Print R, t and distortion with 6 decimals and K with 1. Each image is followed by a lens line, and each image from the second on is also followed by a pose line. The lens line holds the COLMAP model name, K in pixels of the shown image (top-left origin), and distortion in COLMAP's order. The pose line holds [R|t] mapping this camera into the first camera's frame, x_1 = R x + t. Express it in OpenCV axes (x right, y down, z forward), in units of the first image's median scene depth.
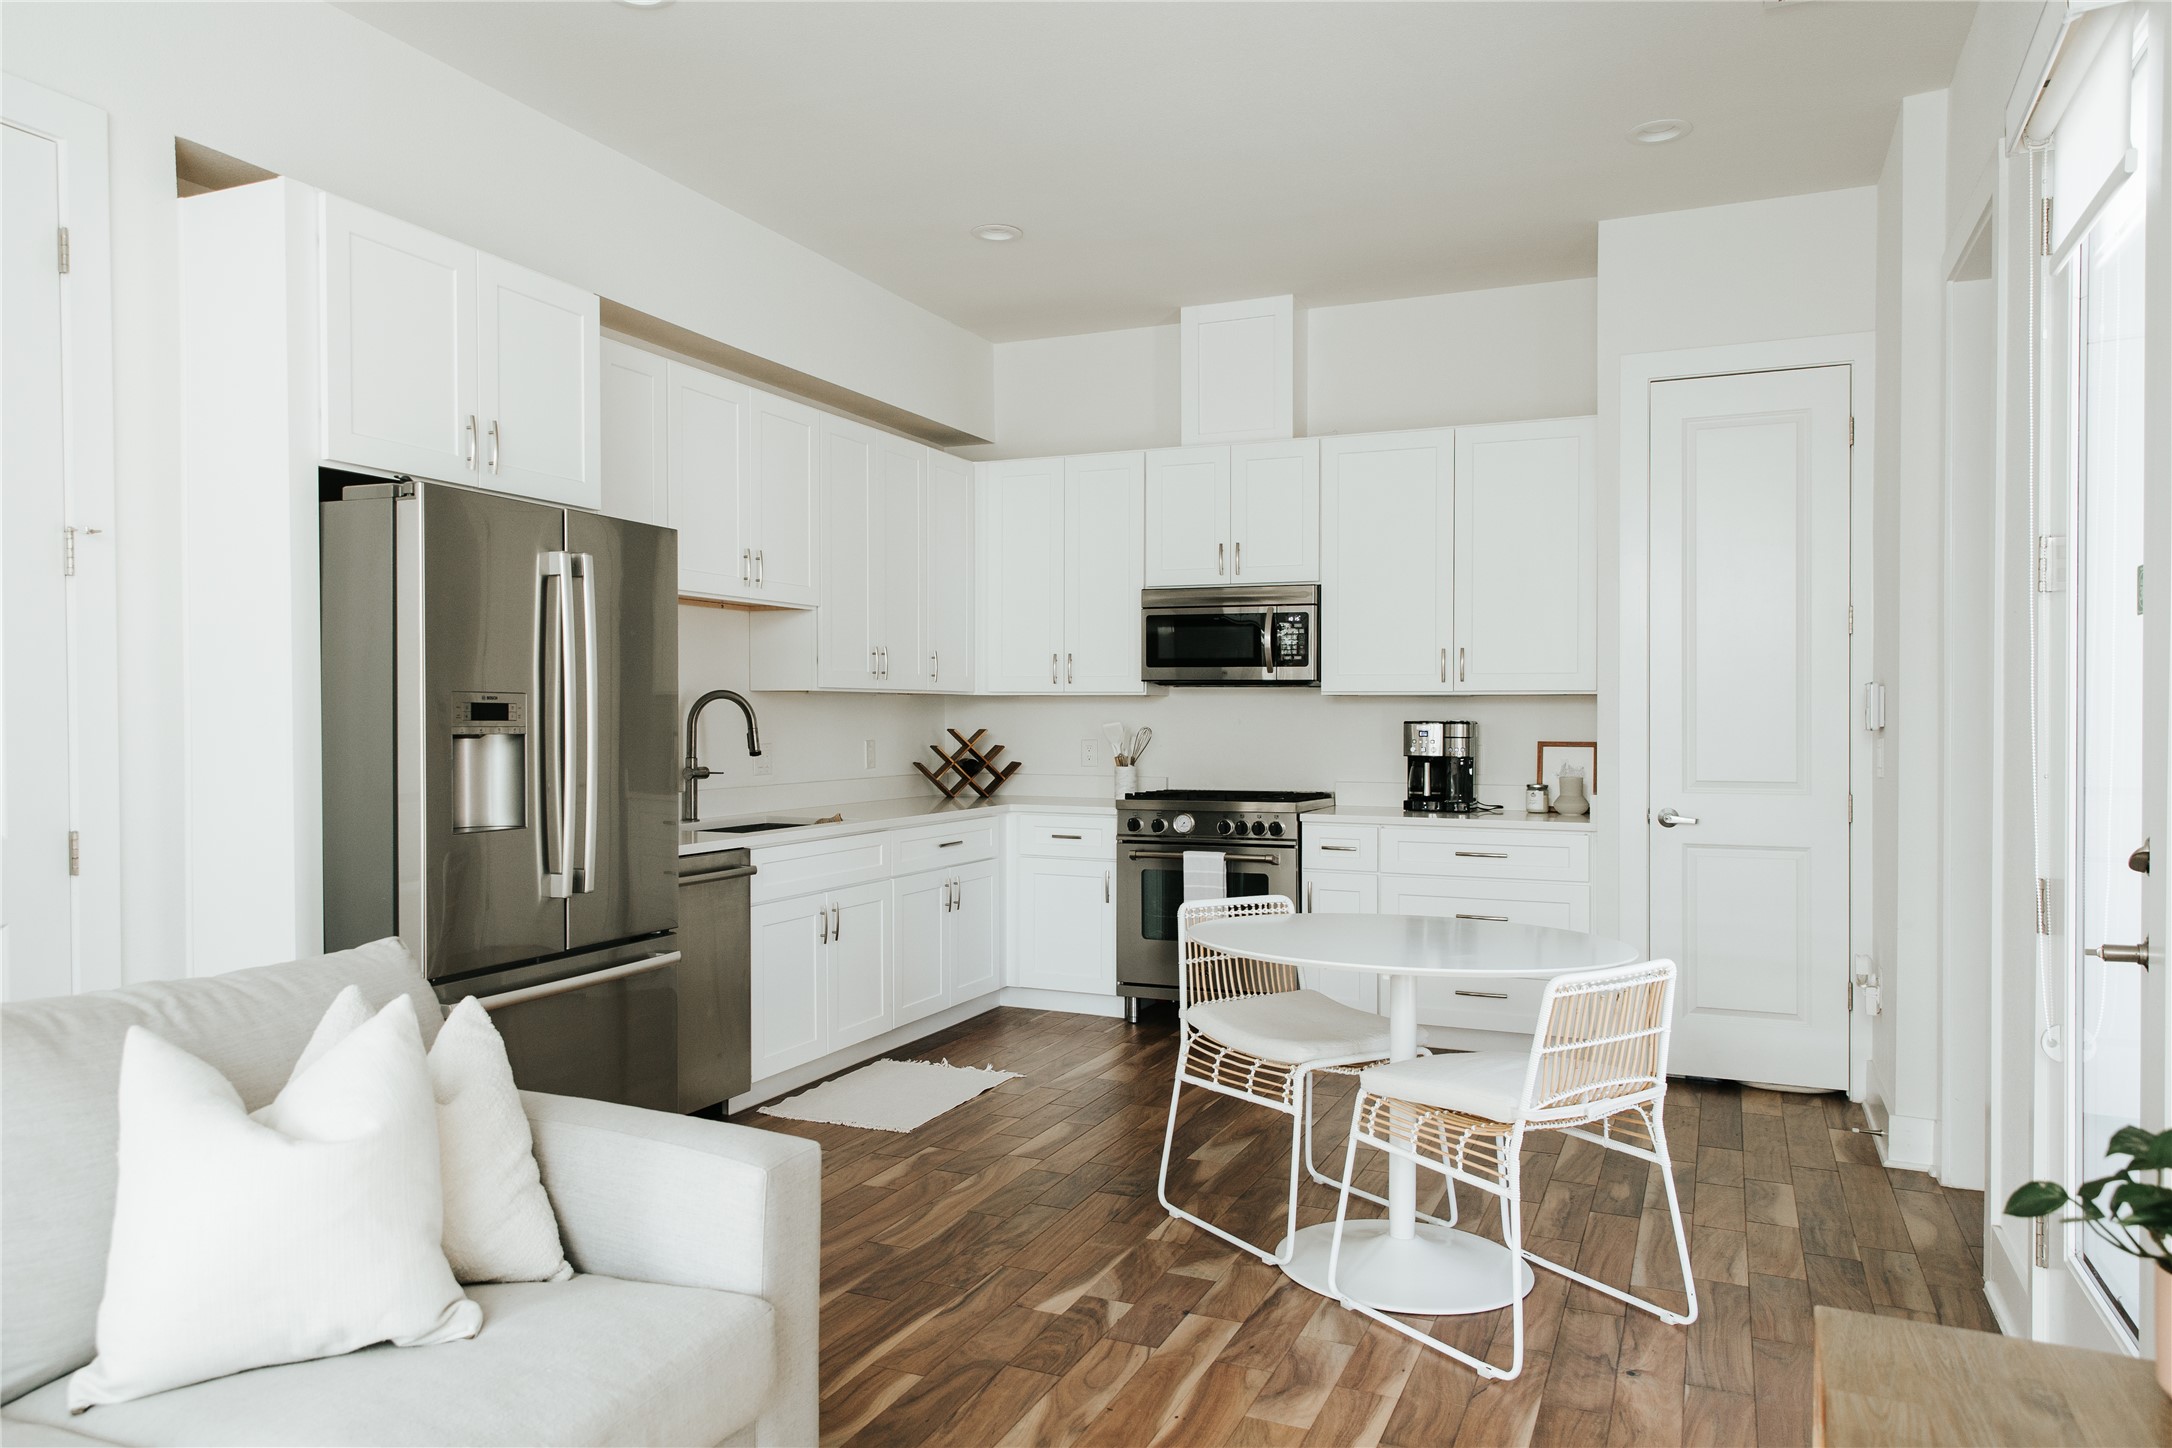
lens RADIAL K [[1476.1, 0, 1077.7], [0, 1476.1, 726.2], [0, 0, 1]] dist [0.005613, -0.000173]
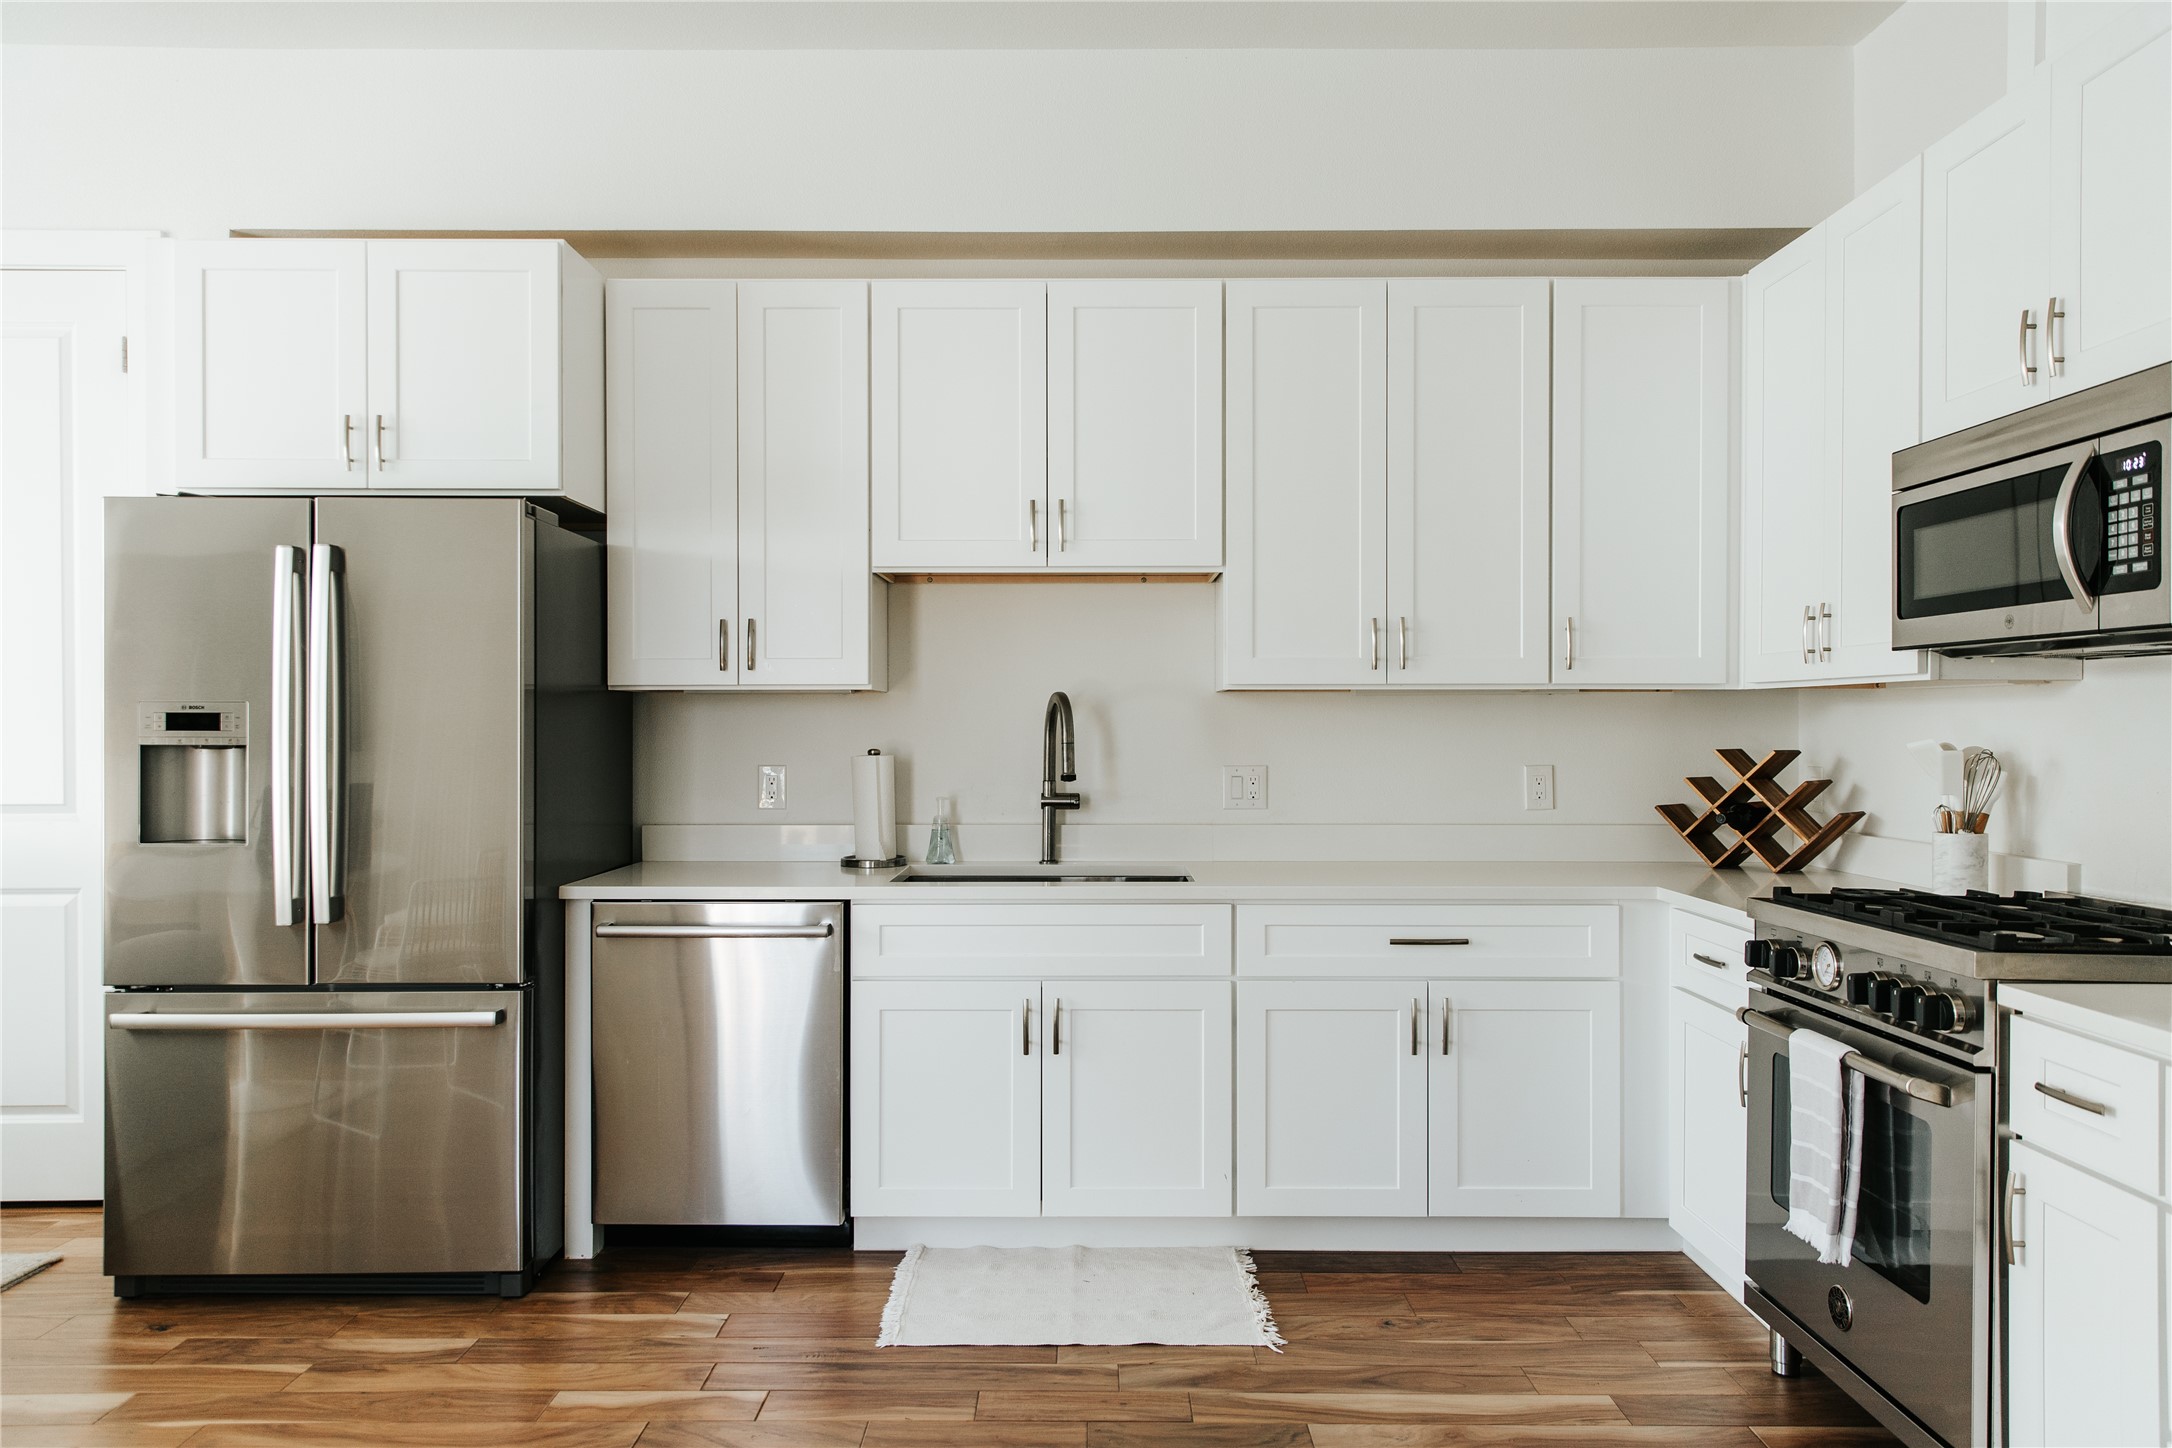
lens RADIAL K [[1476.1, 0, 1077.7], [0, 1476.1, 726.2], [0, 0, 1]] dist [0.005613, -0.000173]
pose [[0.402641, -0.003366, -0.915352, 0.386950], [-0.005959, 0.999962, -0.006298, -0.002210], [0.915339, 0.007991, 0.402606, 0.608983]]
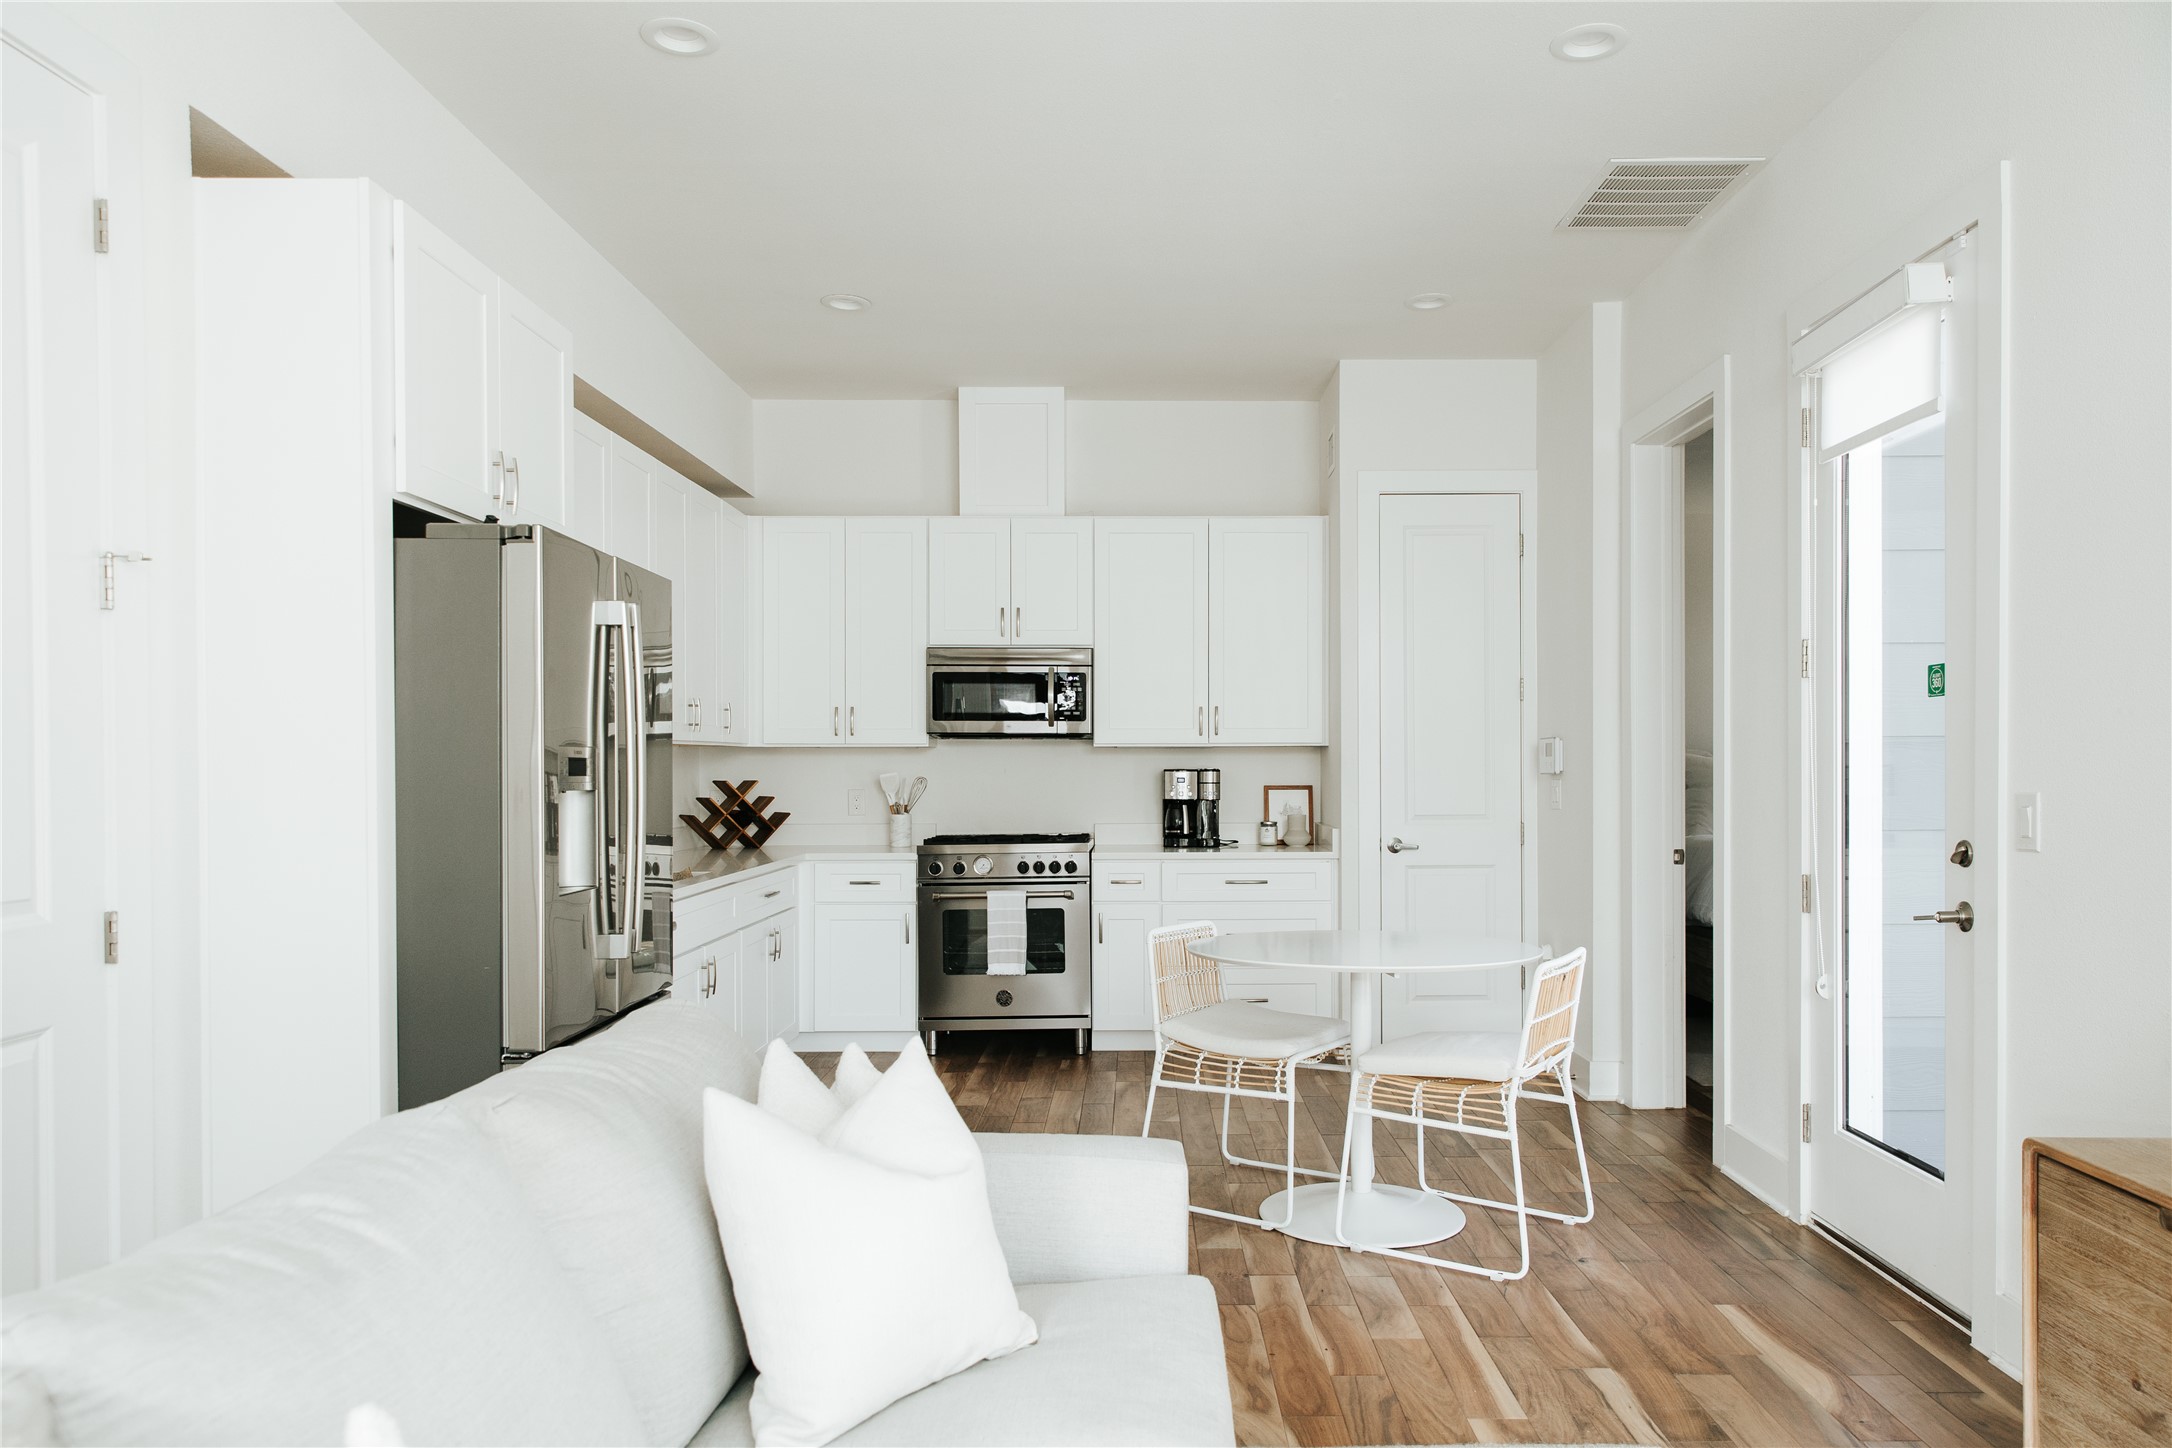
lens RADIAL K [[1446.1, 0, 1090.9], [0, 1446.1, 765.0], [0, 0, 1]] dist [0.008989, -0.001233]
pose [[0.903995, -0.006469, 0.427494, -0.315200], [0.009066, 0.999951, -0.004041, -0.002750], [-0.427447, 0.007528, 0.904009, 0.006600]]
